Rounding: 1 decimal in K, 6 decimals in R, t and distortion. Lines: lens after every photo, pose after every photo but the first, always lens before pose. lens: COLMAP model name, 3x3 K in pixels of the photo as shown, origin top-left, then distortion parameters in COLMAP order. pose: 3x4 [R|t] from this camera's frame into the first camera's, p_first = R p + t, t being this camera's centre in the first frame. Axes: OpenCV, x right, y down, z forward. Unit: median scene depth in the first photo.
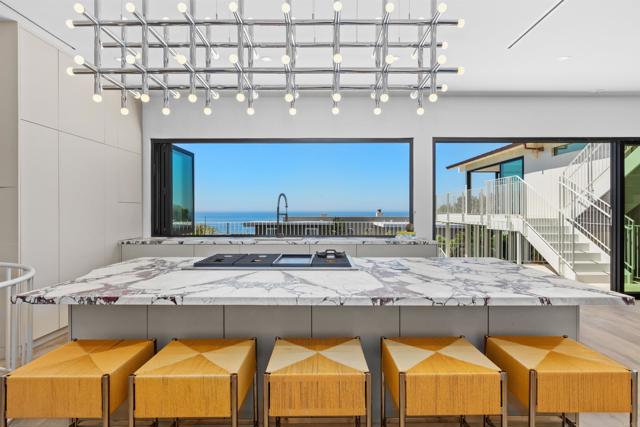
lens RADIAL K [[382.0, 0, 320.3], [0, 382.0, 212.8], [0, 0, 1]] dist [0.000406, 0.000020]
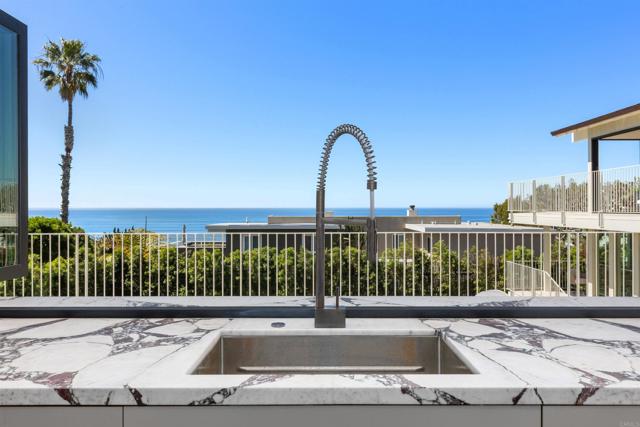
lens RADIAL K [[501.9, 0, 320.3], [0, 501.9, 212.2], [0, 0, 1]] dist [-0.001713, -0.000501]
pose [[0.999863, -0.001086, 0.016541, -0.038220], [0.001019, 0.999991, 0.004088, -0.001070], [-0.016545, -0.004071, 0.999855, 0.234866]]
